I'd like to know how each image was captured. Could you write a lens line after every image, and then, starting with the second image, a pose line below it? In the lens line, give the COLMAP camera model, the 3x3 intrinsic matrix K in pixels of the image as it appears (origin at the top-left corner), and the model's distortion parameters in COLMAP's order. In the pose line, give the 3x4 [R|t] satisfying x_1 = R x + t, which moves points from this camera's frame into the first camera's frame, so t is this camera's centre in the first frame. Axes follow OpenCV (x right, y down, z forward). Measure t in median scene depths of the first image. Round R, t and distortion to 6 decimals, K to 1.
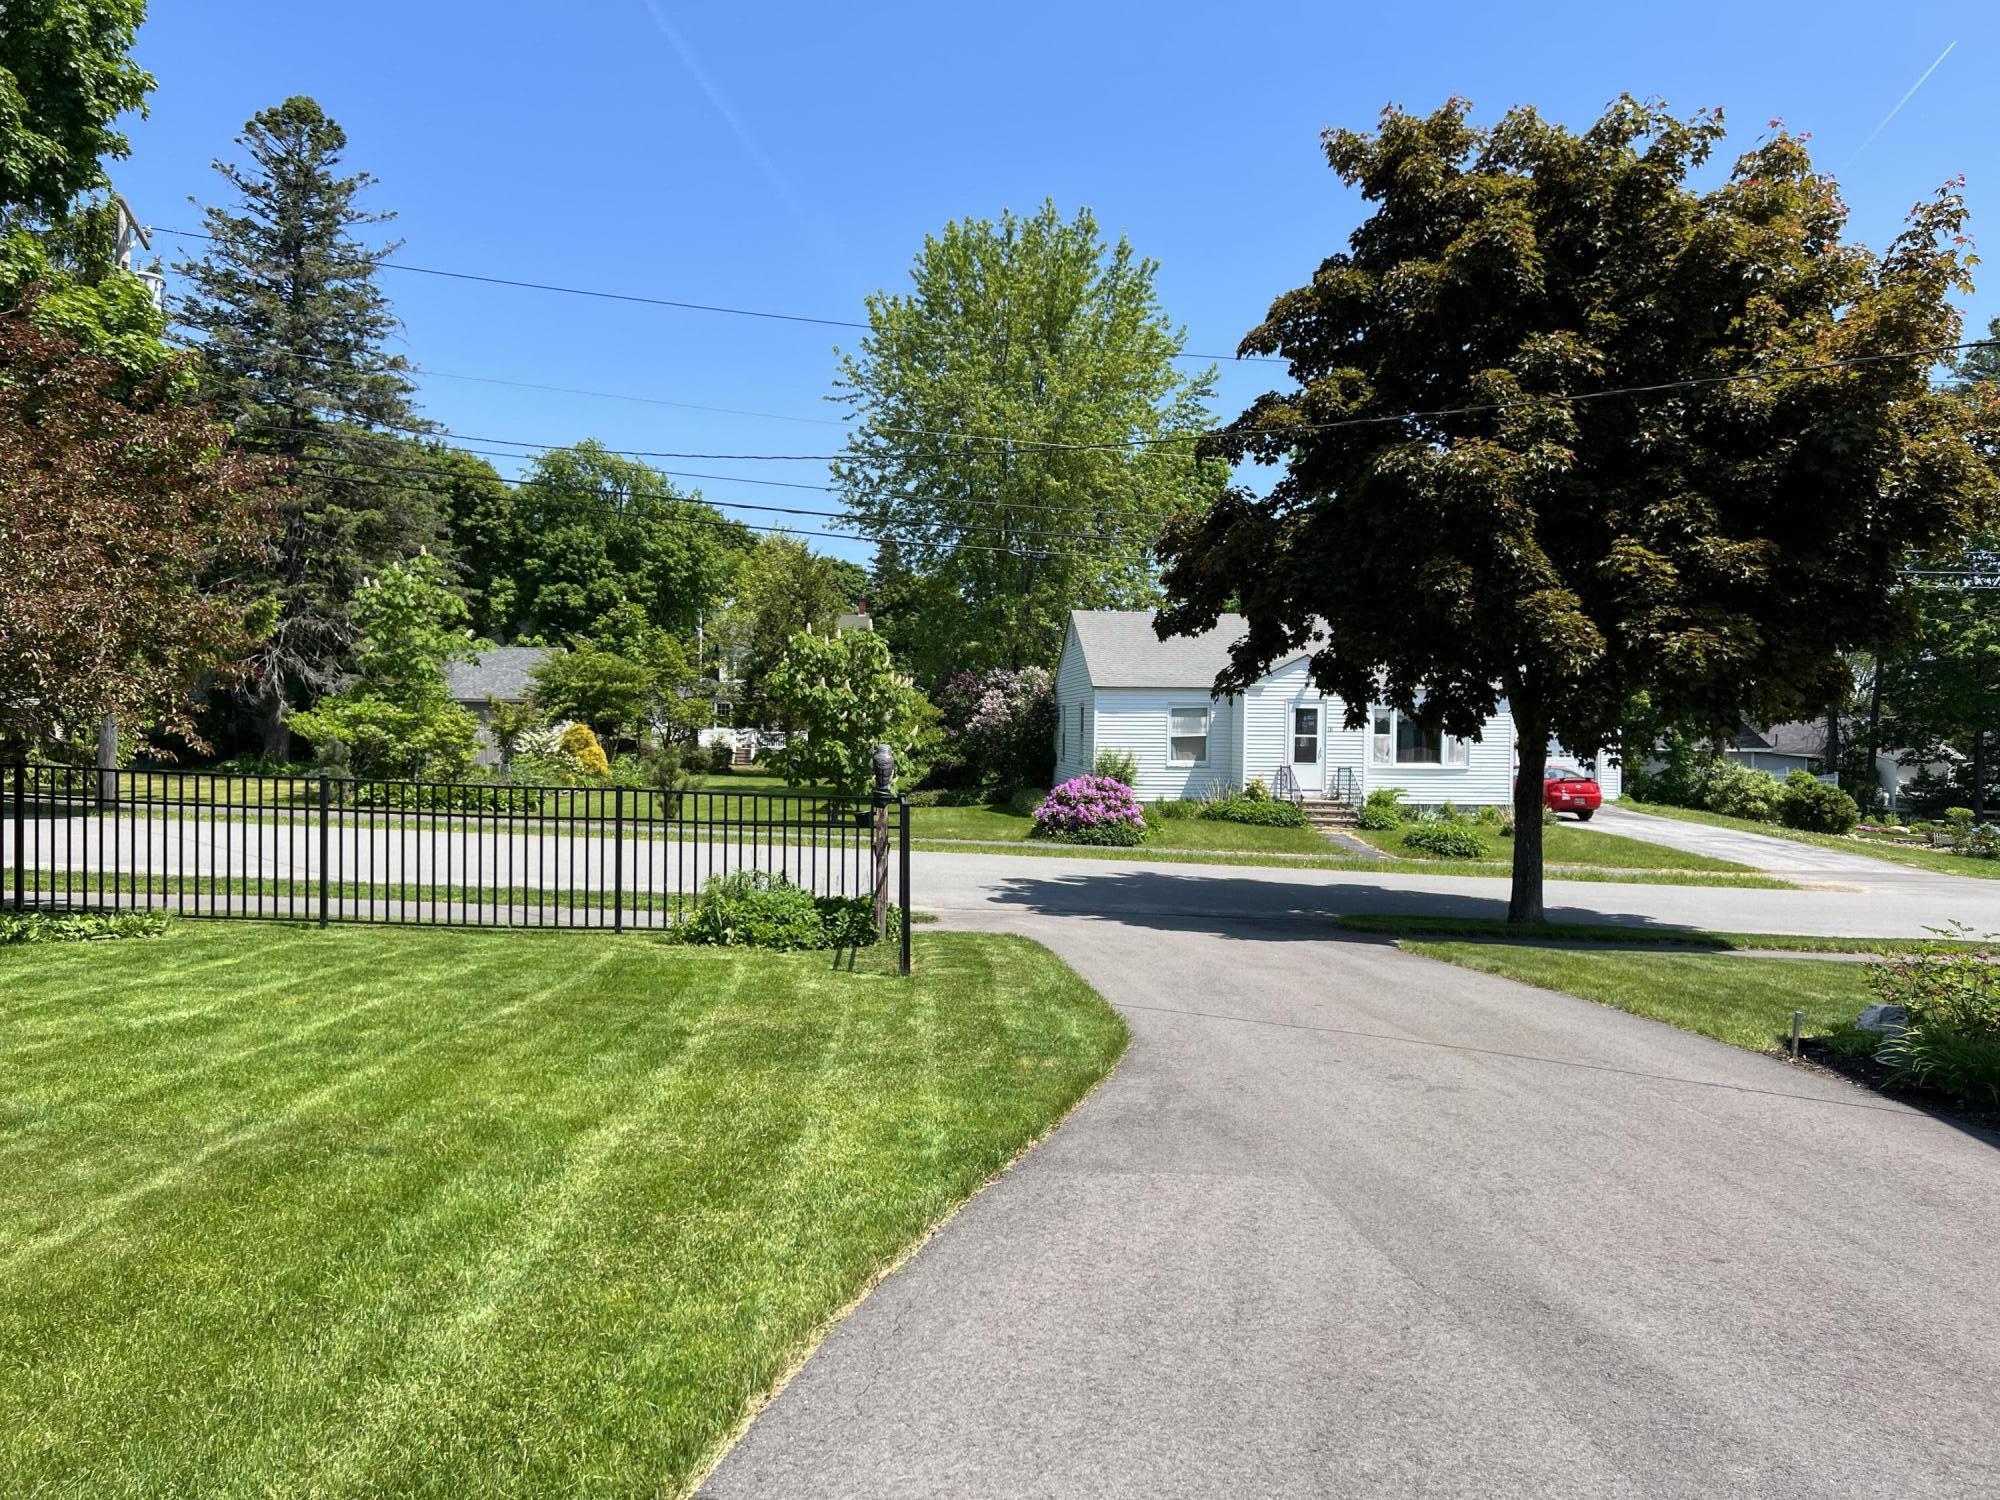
lens RADIAL K [[1510.6, 0, 999.3], [0, 1510.6, 747.3], [0, 0, 1]] dist [0.004220, -0.000514]
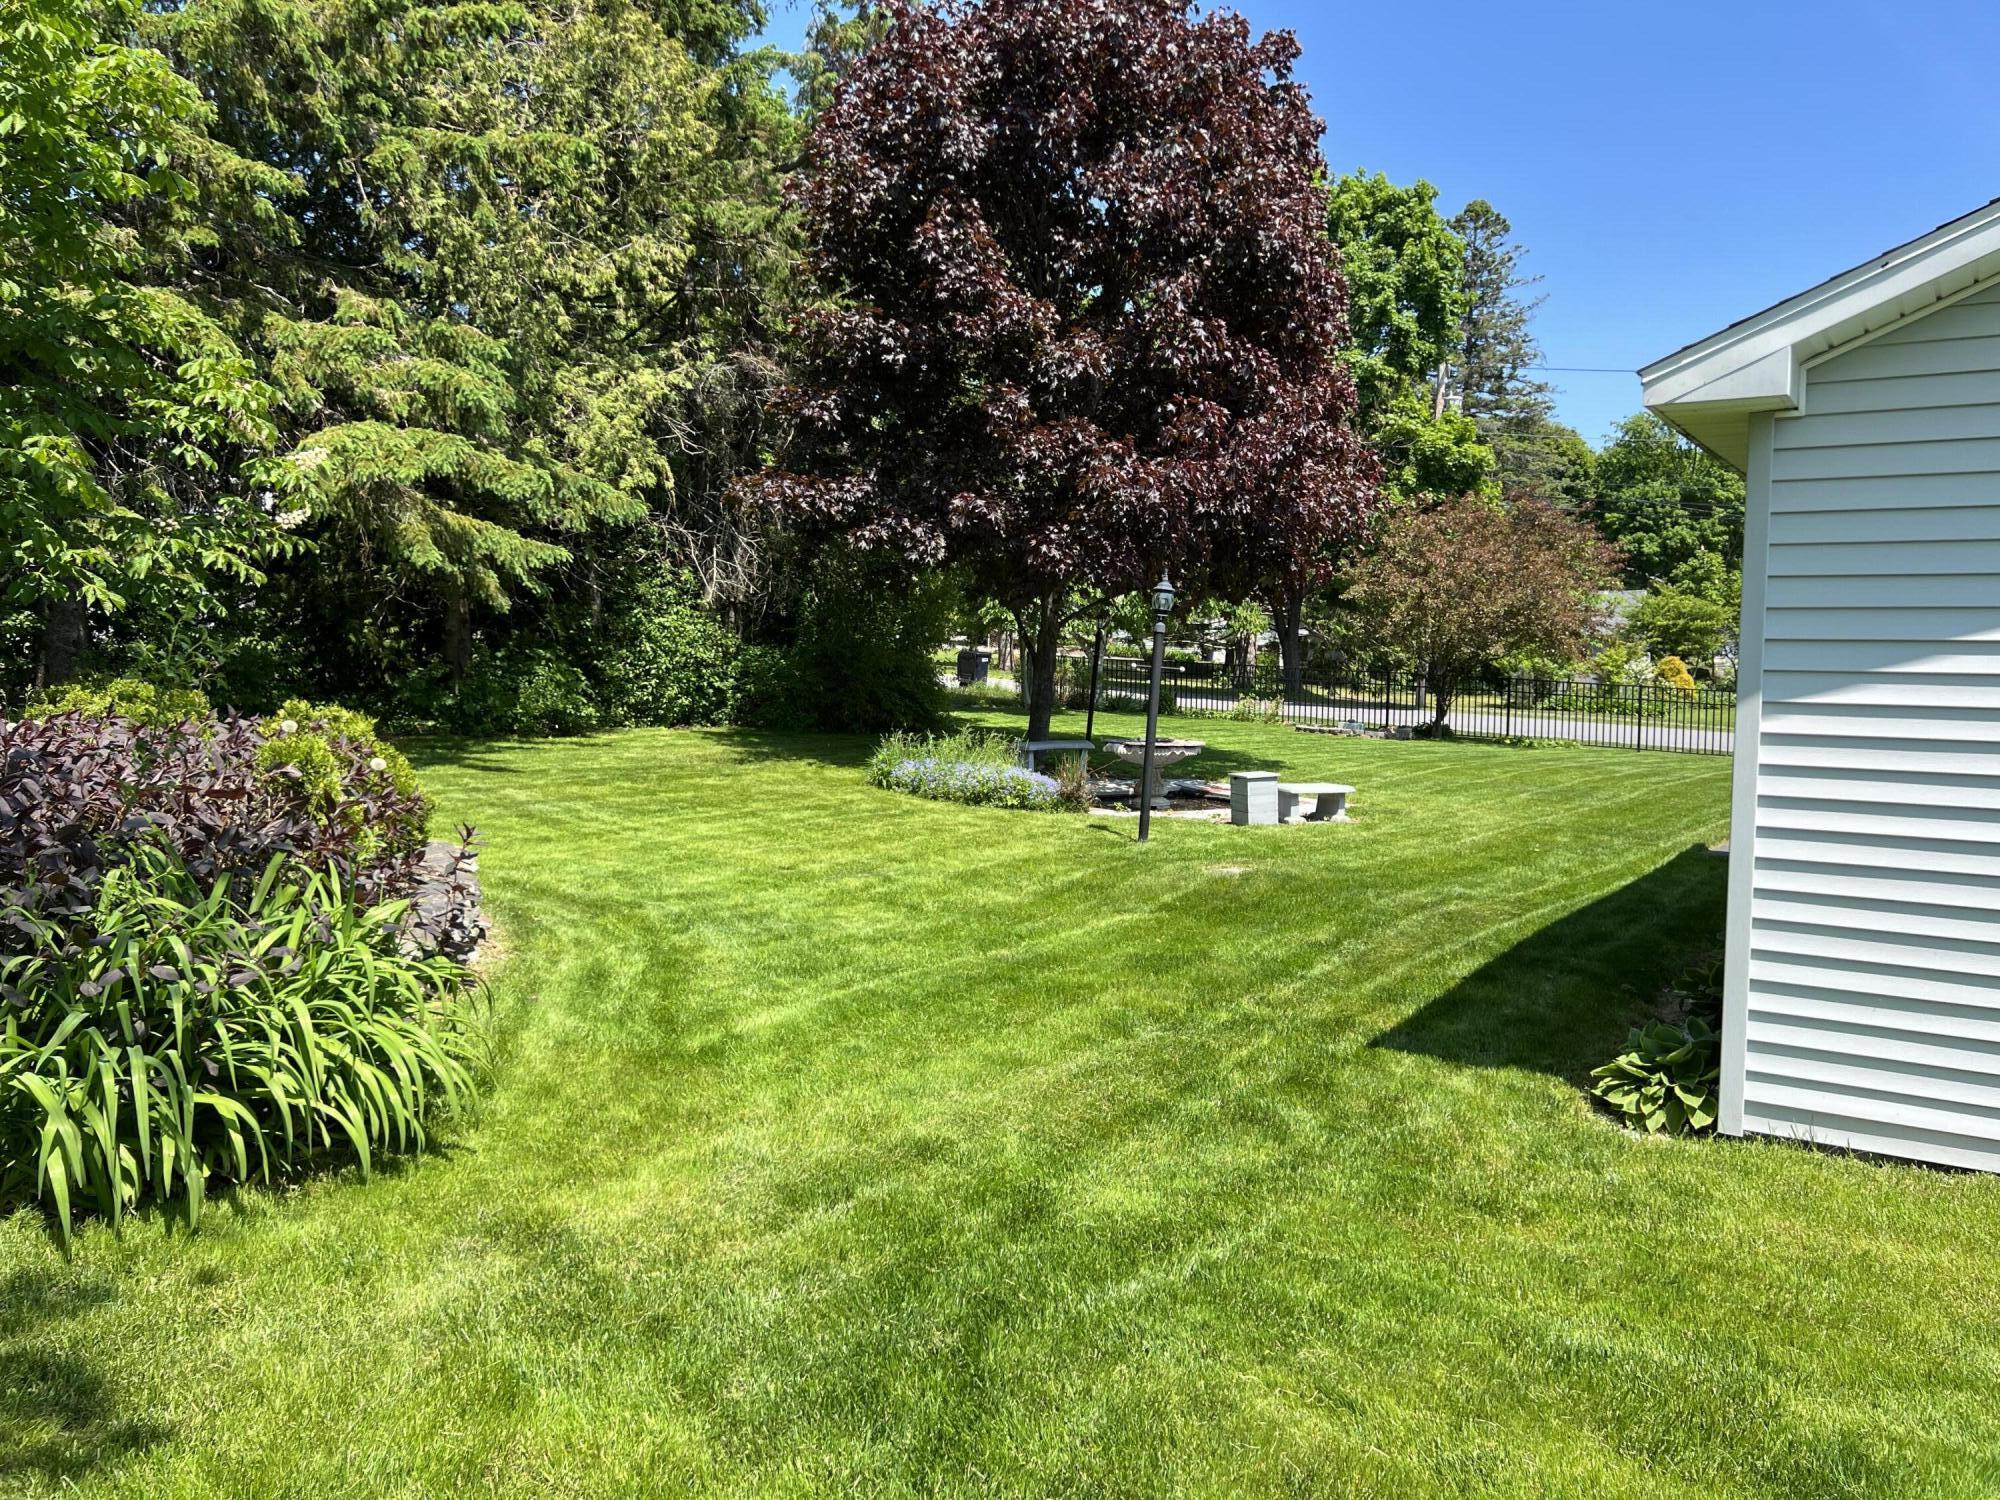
lens RADIAL K [[1510.6, 0, 997.8], [0, 1510.6, 745.8], [0, 0, 1]] dist [0.004220, -0.000514]
pose [[0.795092, 0.038188, -0.605286, 0.030296], [-0.010574, 0.998737, 0.049122, 0.002125], [0.606397, -0.032657, 0.794491, -0.260044]]
